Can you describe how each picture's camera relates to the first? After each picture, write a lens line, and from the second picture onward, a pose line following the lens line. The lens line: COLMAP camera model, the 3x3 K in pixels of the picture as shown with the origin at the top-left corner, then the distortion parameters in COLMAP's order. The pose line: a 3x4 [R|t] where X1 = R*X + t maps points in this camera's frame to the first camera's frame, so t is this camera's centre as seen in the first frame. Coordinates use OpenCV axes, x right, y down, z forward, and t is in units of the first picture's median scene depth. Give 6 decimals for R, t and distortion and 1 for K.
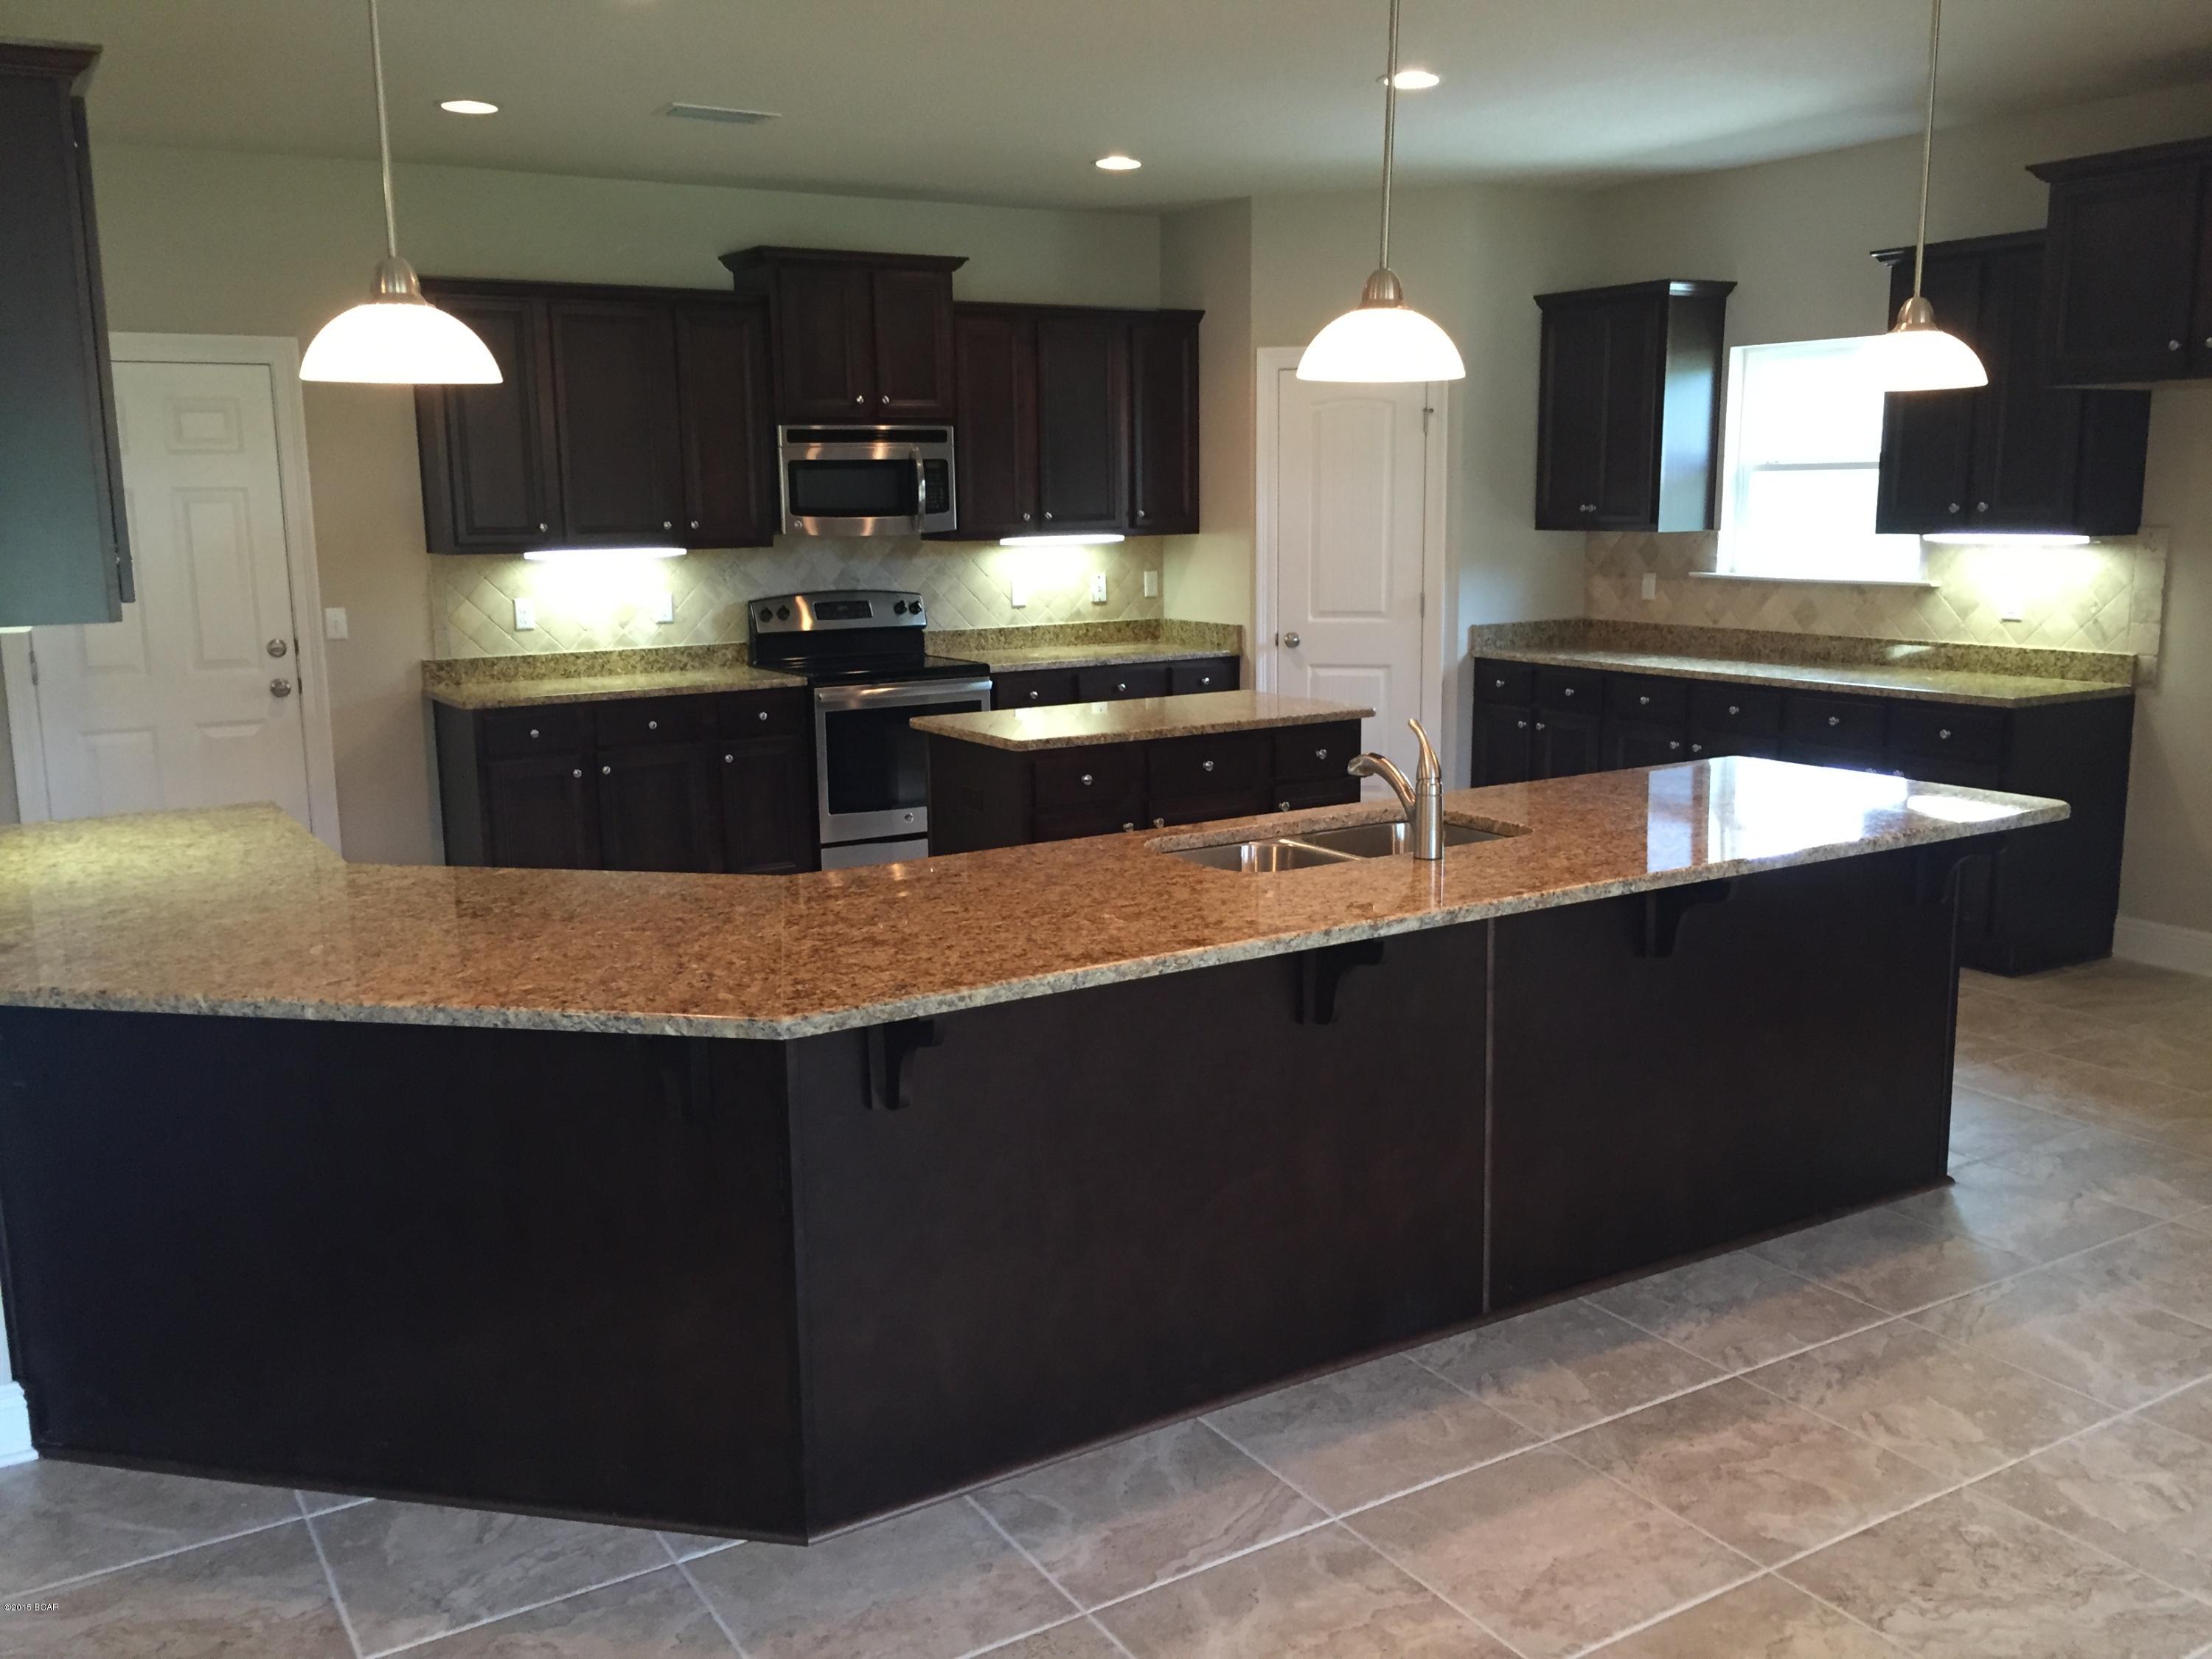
lens RADIAL K [[1914.2, 0, 1100.0], [0, 1914.2, 822.3], [0, 0, 1]] dist [0.073264, -0.087819]
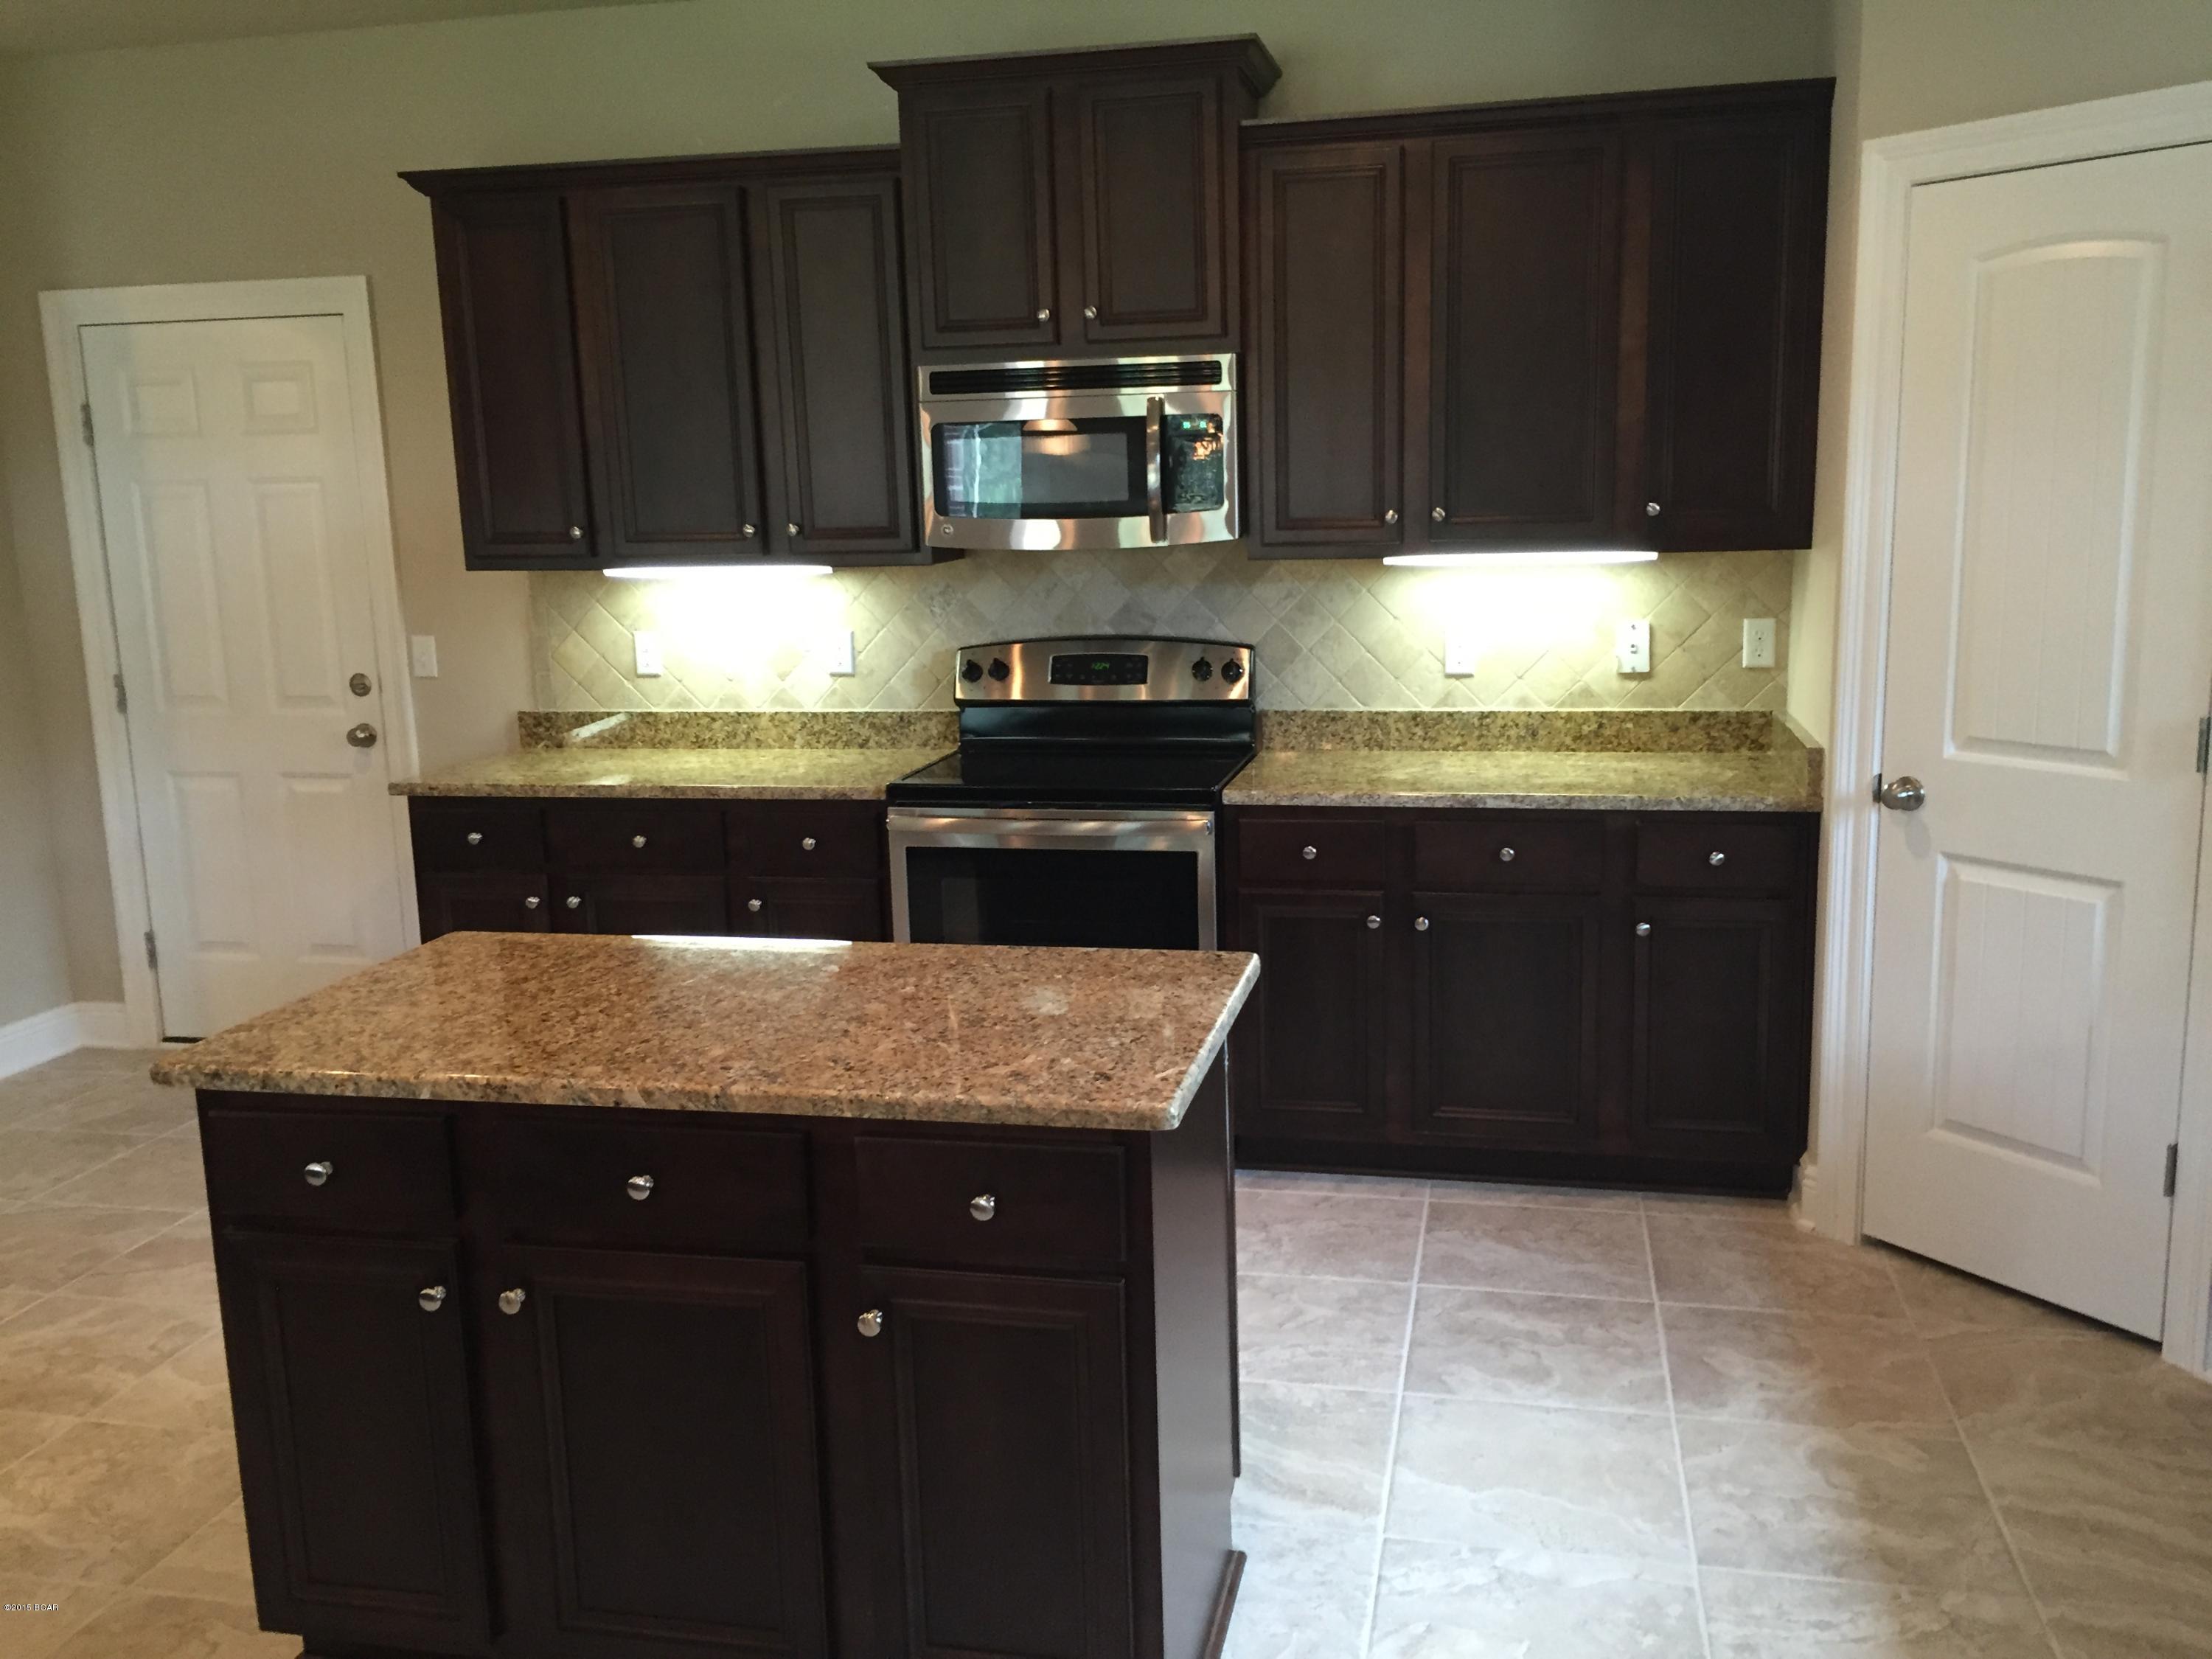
lens RADIAL K [[1914.2, 0, 1111.0], [0, 1914.2, 834.9], [0, 0, 1]] dist [0.073264, -0.087819]
pose [[0.725731, 0.123807, -0.676747, 0.288722], [-0.104344, 0.992103, 0.069603, -0.103136], [0.680020, 0.020102, 0.732918, 0.571373]]
